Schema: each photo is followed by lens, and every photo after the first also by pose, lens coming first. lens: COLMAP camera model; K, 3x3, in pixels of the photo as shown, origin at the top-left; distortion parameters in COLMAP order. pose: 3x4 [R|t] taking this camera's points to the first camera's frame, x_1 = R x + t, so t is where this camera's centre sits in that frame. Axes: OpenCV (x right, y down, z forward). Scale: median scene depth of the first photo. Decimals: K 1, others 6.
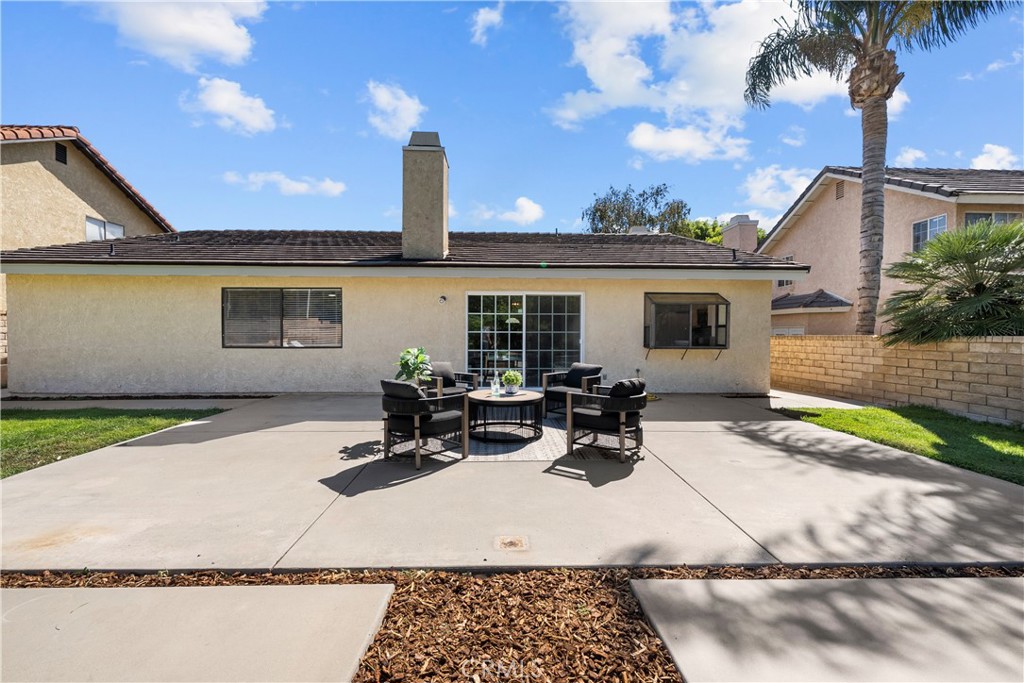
lens RADIAL K [[414.6, 0, 511.5], [0, 414.6, 337.7], [0, 0, 1]] dist [-0.000914, 0.000289]
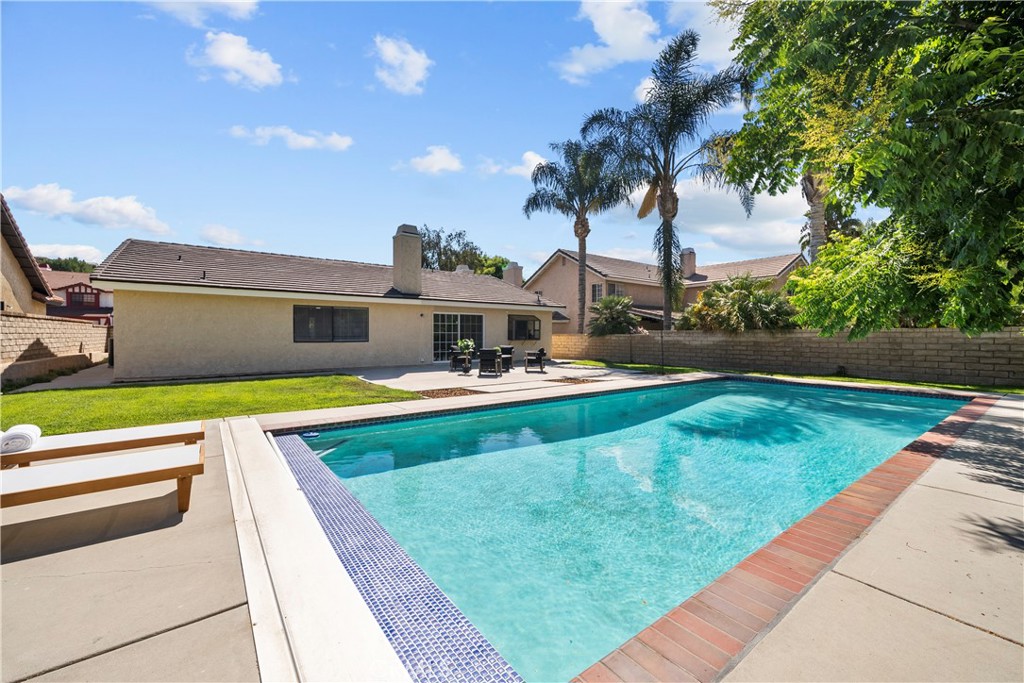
lens RADIAL K [[415.7, 0, 510.4], [0, 415.7, 331.6], [0, 0, 1]] dist [-0.000778, -0.000073]
pose [[0.818695, 0.001993, 0.574225, -0.920824], [0.005374, 0.999924, -0.011132, 0.004818], [-0.574203, 0.012200, 0.818622, -0.790553]]
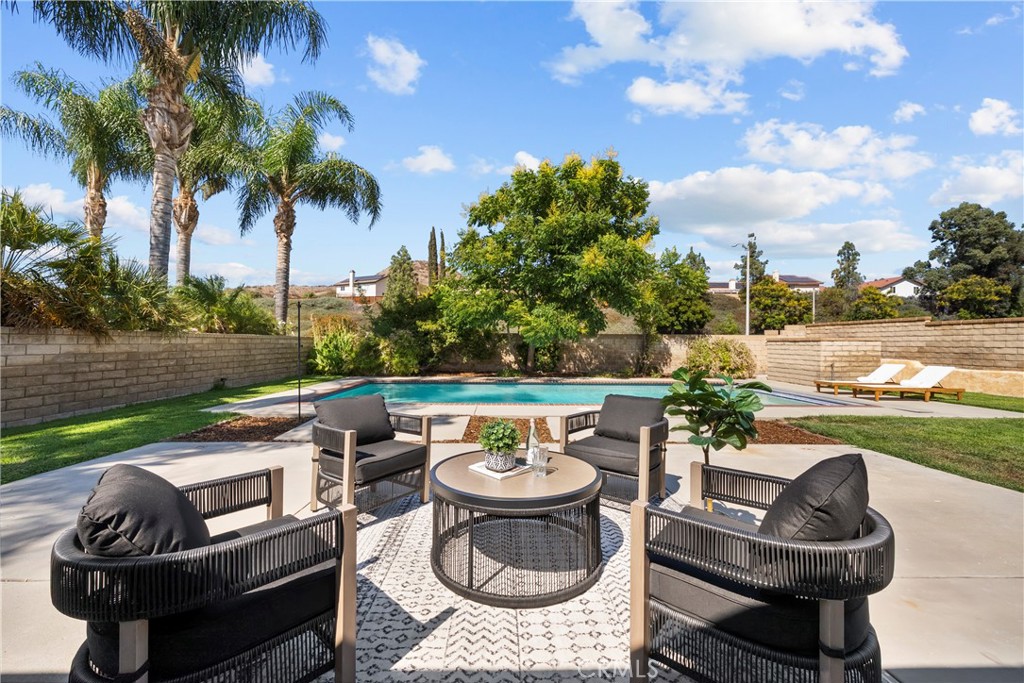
lens RADIAL K [[402.3, 0, 512.0], [0, 402.3, 341.5], [0, 0, 1]] dist [0.001537, 0.000346]
pose [[-0.999739, -0.007768, 0.021505, -0.017154], [-0.007688, 0.999963, 0.003775, -0.003249], [-0.021533, 0.003609, -0.999762, 0.900431]]
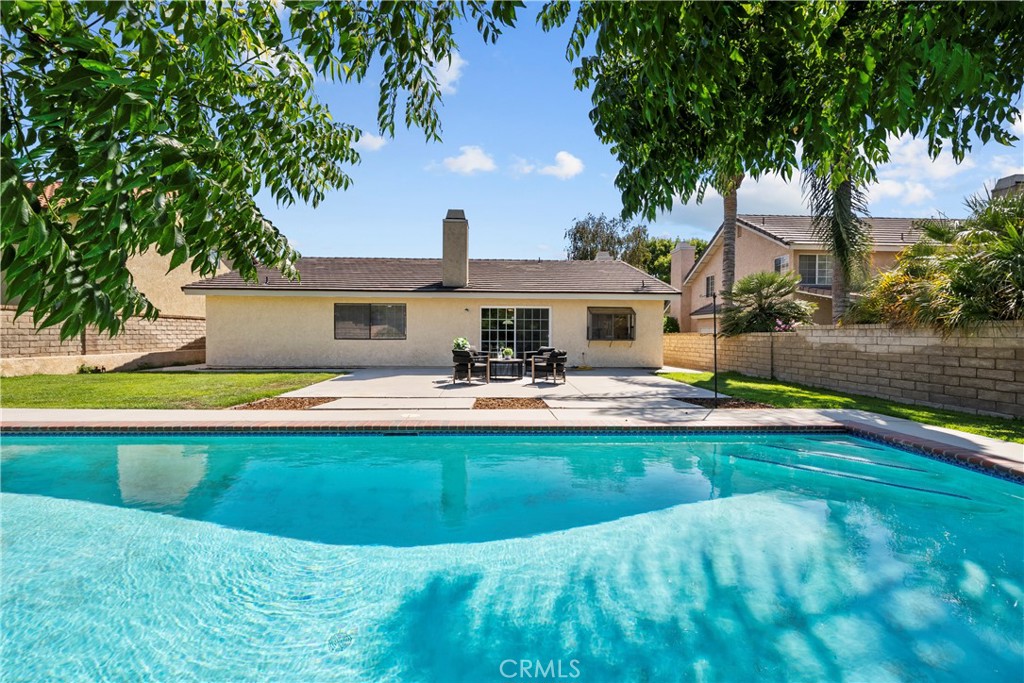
lens RADIAL K [[414.6, 0, 511.5], [0, 414.6, 337.7], [0, 0, 1]] dist [-0.000914, 0.000289]
pose [[0.999931, 0.002890, 0.011397, -0.002863], [-0.002904, 0.999995, 0.001224, 0.014260], [-0.011393, -0.001257, 0.999934, -0.668556]]
